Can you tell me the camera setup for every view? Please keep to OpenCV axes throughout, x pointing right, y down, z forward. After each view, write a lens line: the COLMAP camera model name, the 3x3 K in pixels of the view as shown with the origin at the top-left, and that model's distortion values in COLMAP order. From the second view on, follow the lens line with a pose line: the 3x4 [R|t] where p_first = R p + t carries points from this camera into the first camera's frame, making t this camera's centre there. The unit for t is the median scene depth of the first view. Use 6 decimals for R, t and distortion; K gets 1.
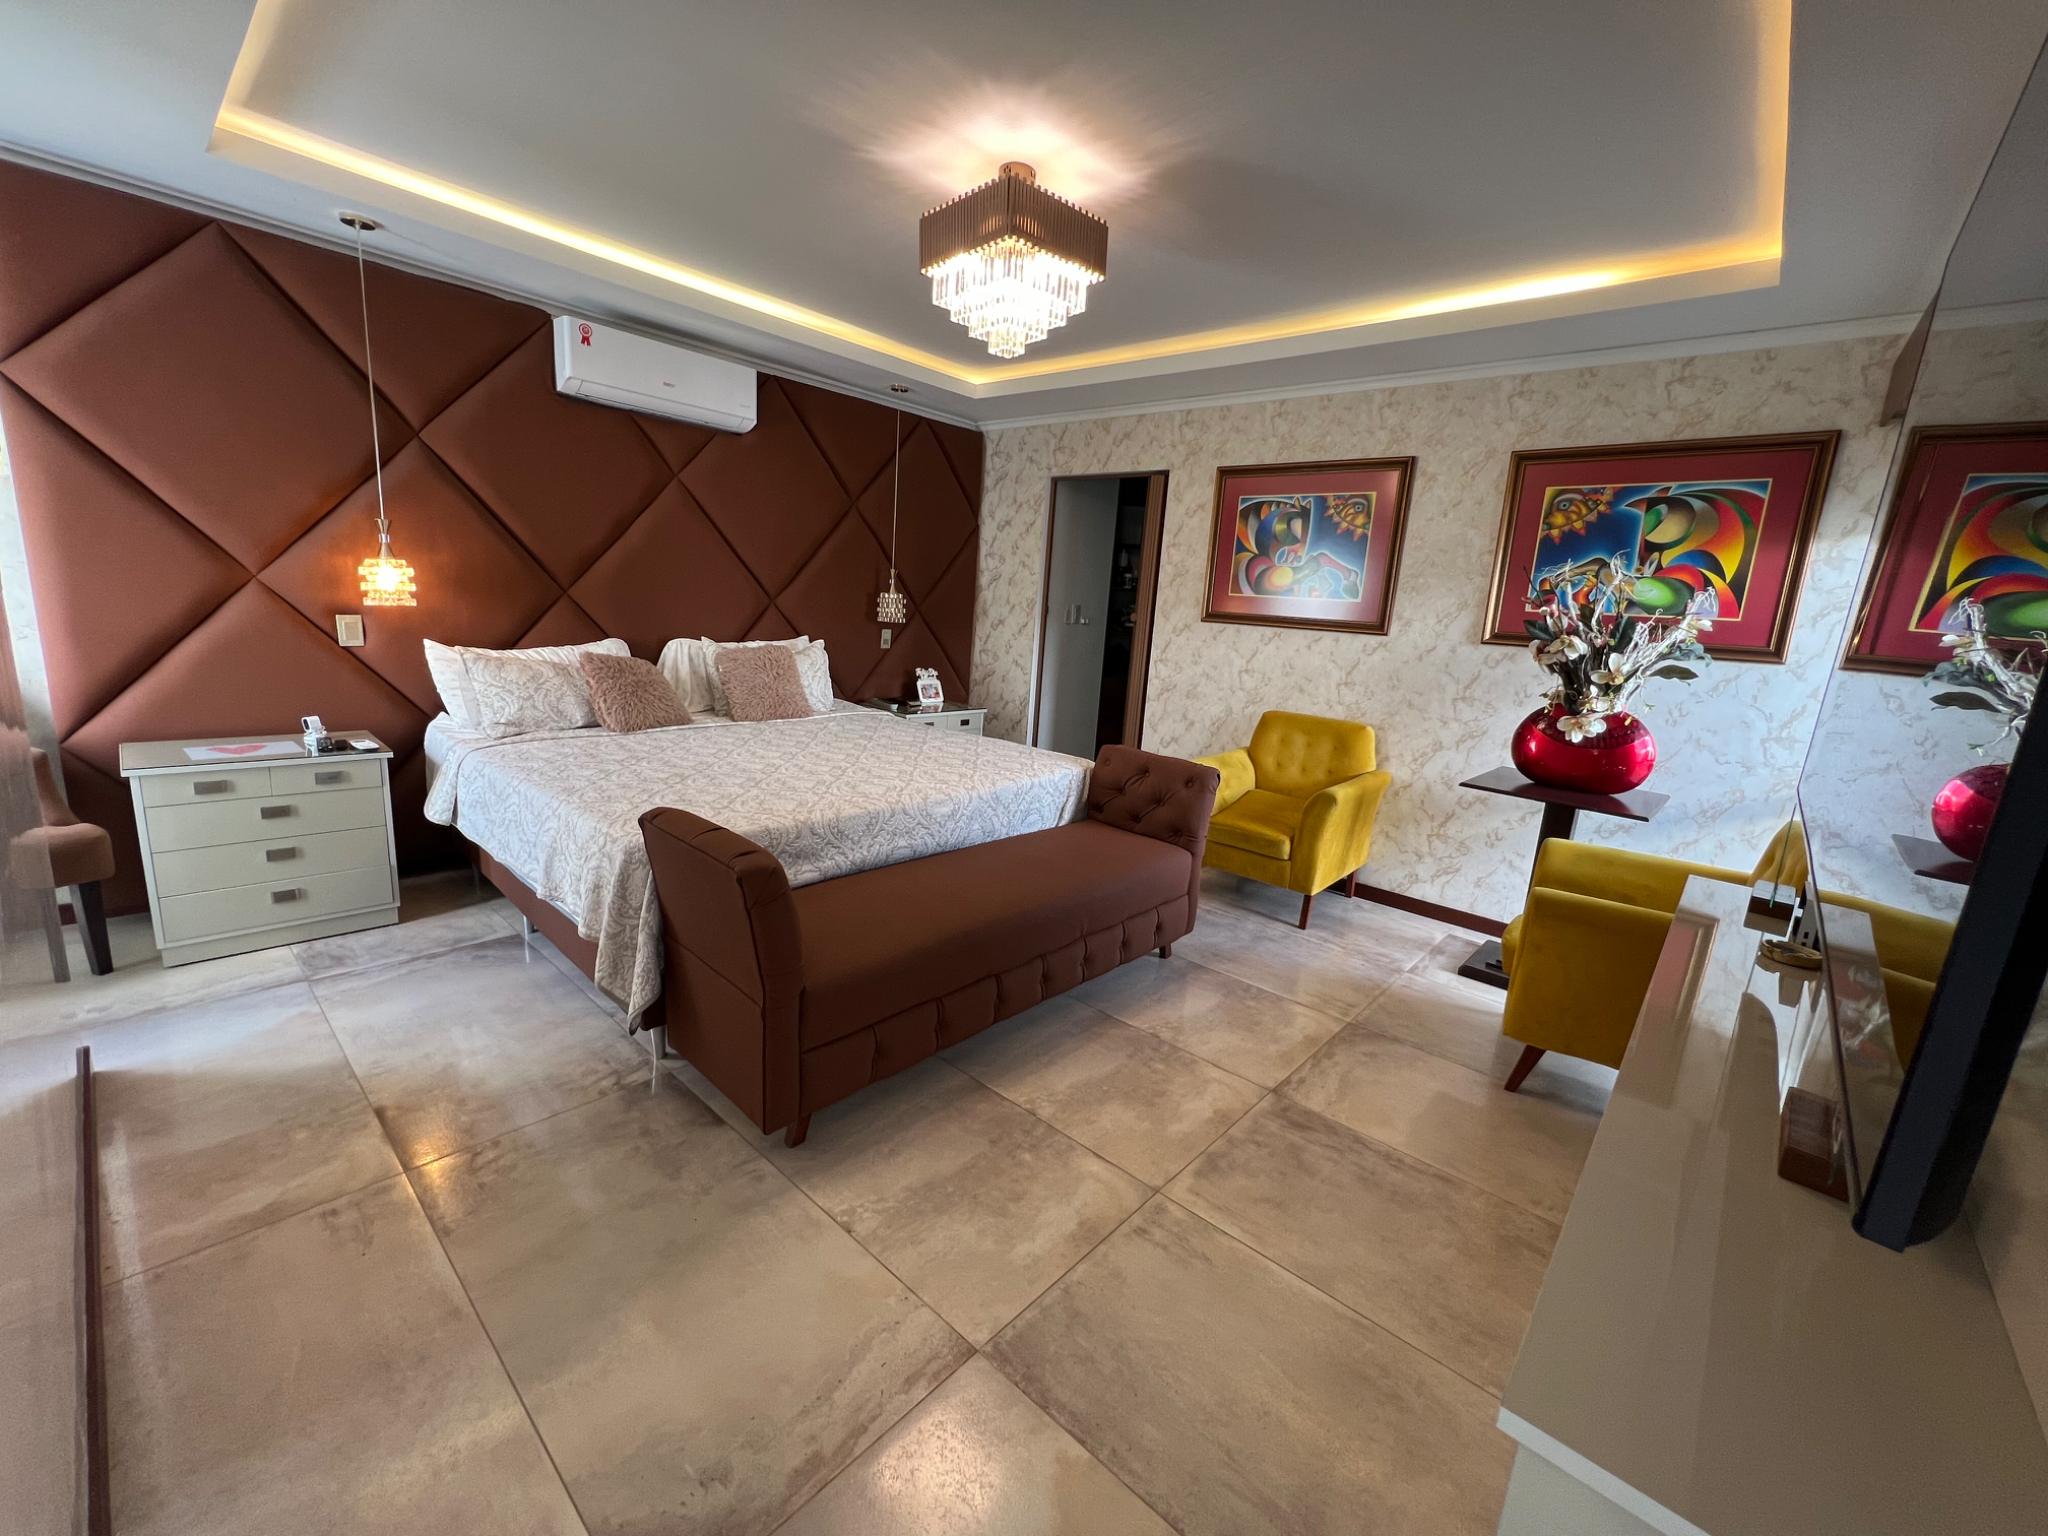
lens RADIAL K [[822.9, 0, 1024.0], [0, 822.9, 768.0], [0, 0, 1]] dist [-0.000739, -0.000049]
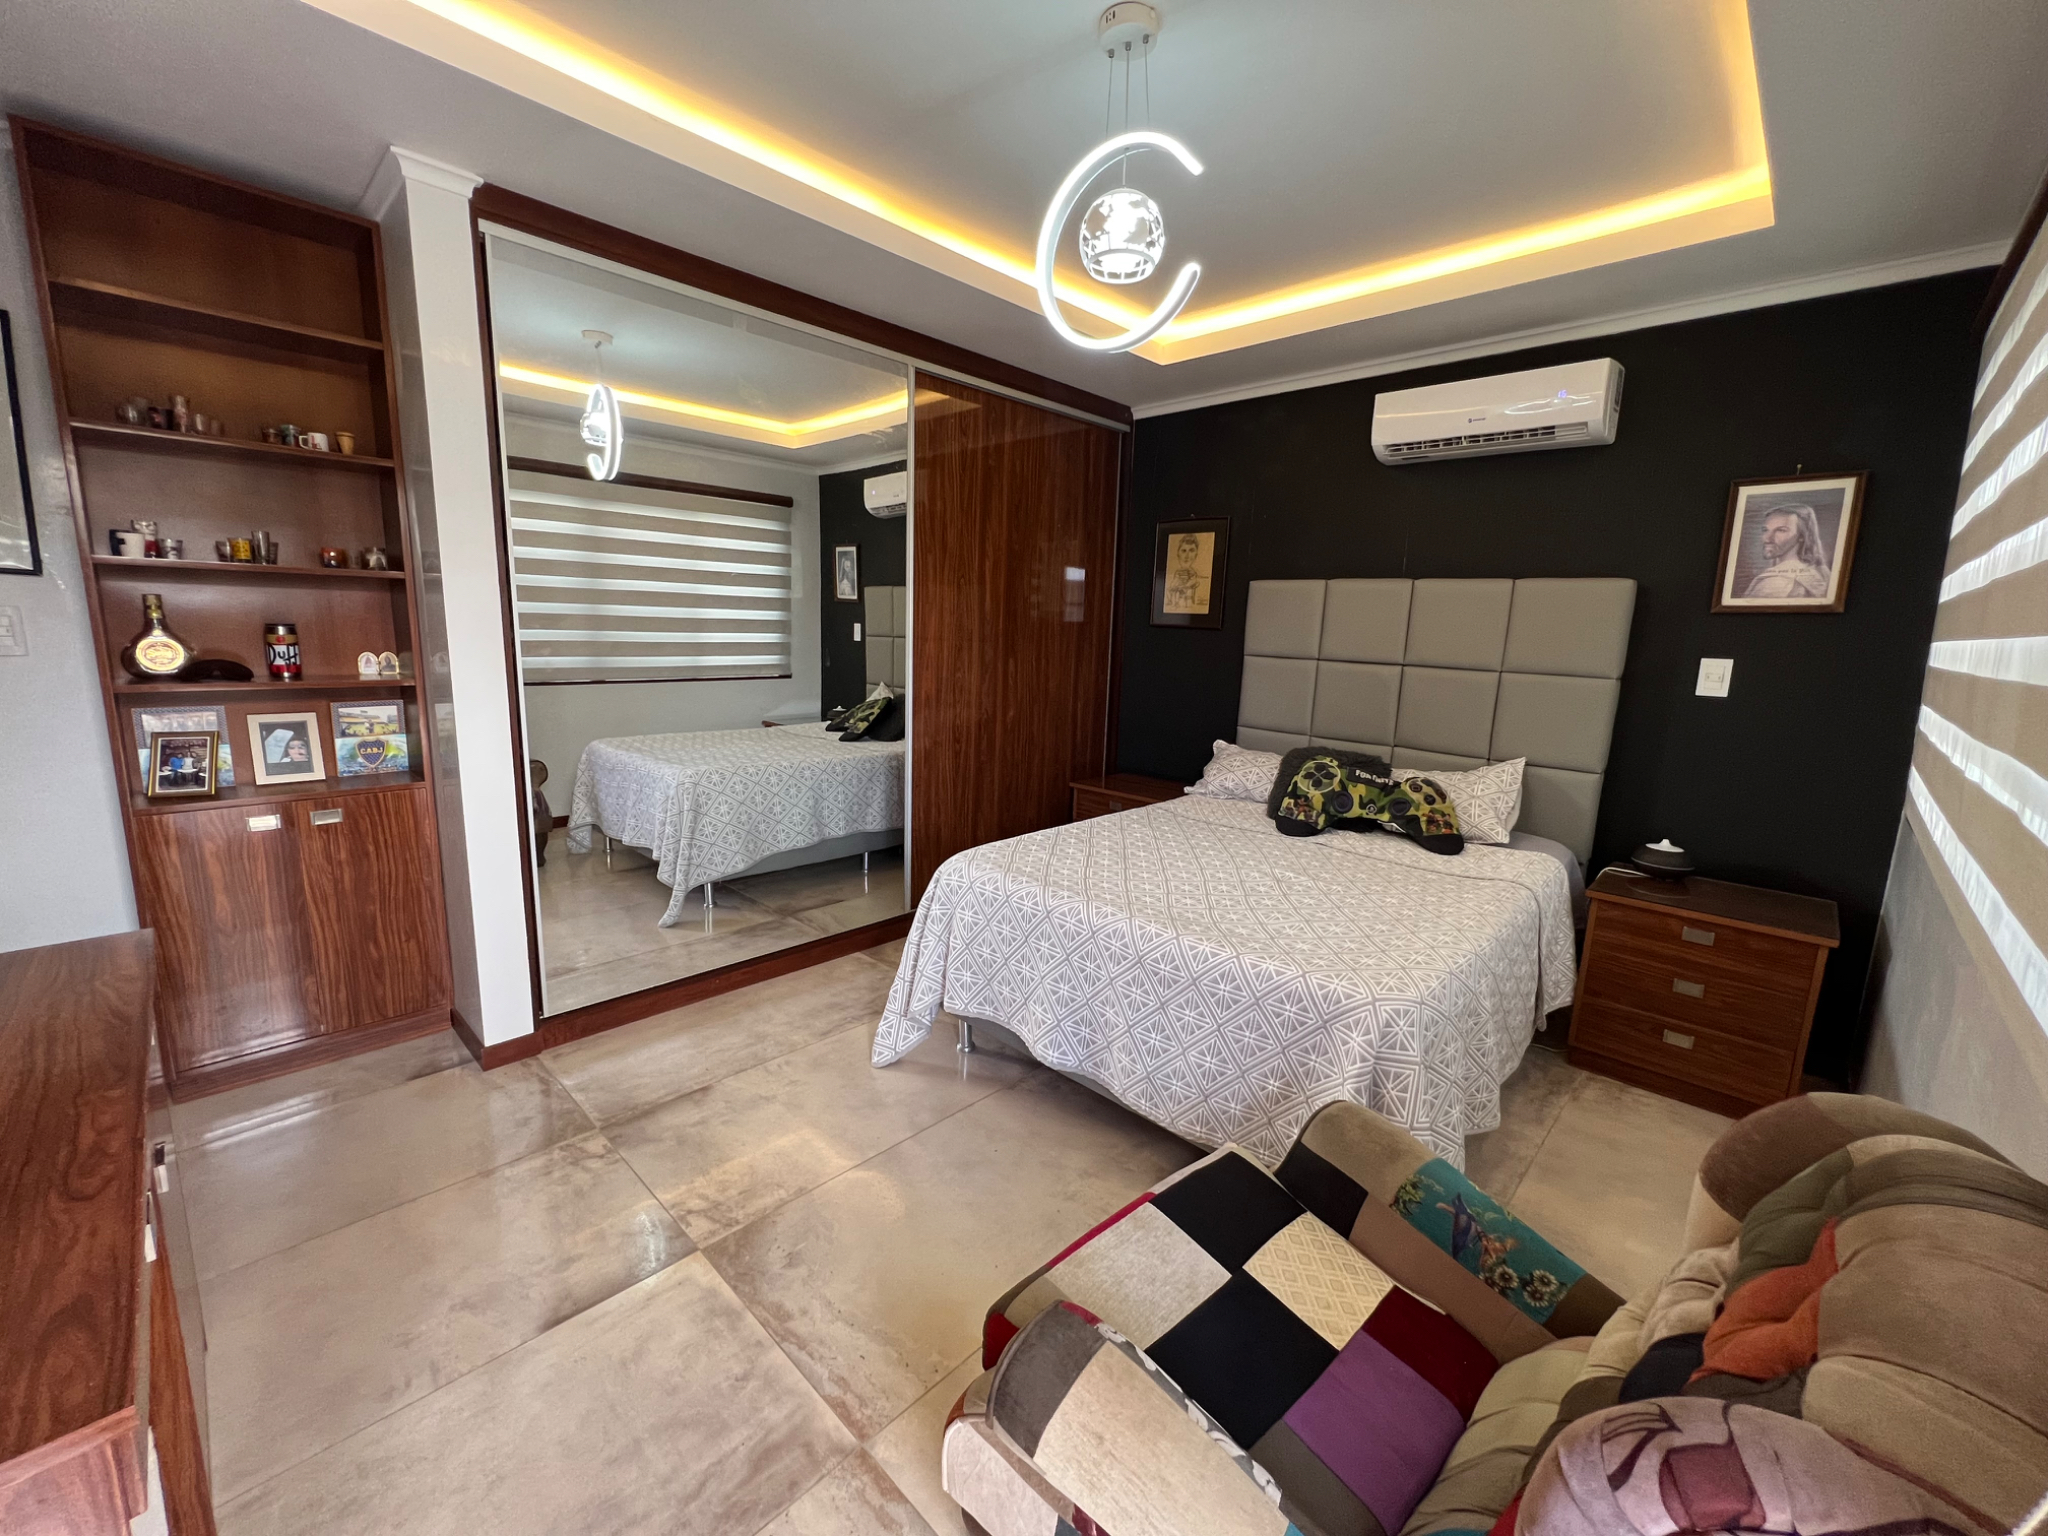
lens RADIAL K [[822.9, 0, 1024.0], [0, 822.9, 768.0], [0, 0, 1]] dist [-0.000739, -0.000049]
pose [[-0.036133, 0.102592, -0.994067, 0.673911], [-0.237740, 0.965277, 0.108262, -0.109816], [0.970657, 0.240241, -0.010489, 0.843643]]
